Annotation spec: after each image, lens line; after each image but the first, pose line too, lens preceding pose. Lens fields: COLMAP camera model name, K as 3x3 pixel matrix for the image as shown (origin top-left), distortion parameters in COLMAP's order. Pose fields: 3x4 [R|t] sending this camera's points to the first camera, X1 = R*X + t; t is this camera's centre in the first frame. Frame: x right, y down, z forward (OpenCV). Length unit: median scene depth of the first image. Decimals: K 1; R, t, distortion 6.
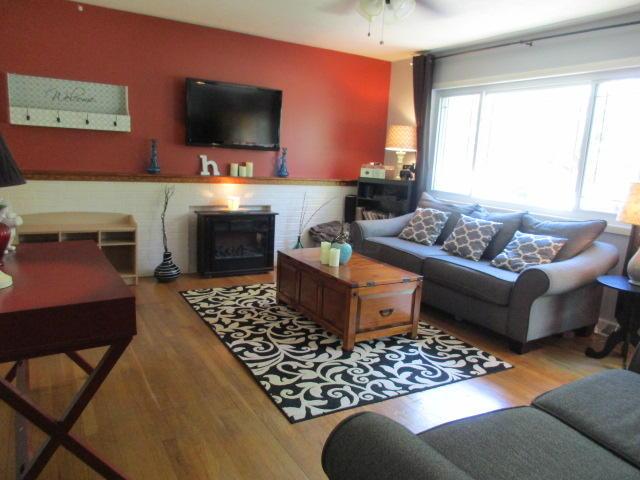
lens RADIAL K [[475.6, 0, 320.0], [0, 475.6, 244.0], [0, 0, 1]] dist [-0.004023, 0.005274]
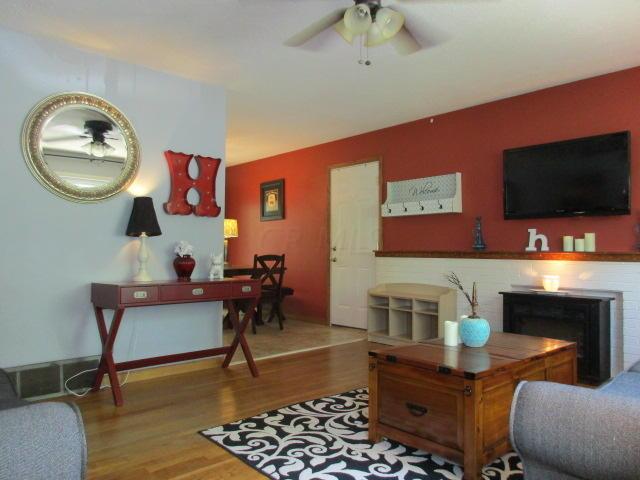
lens RADIAL K [[475.6, 0, 322.4], [0, 475.6, 241.0], [0, 0, 1]] dist [-0.004023, 0.005274]
pose [[0.215291, -0.071825, -0.973905, 0.777930], [-0.179214, 0.977448, -0.111703, 0.005672], [0.959965, 0.198586, 0.197563, 0.669167]]
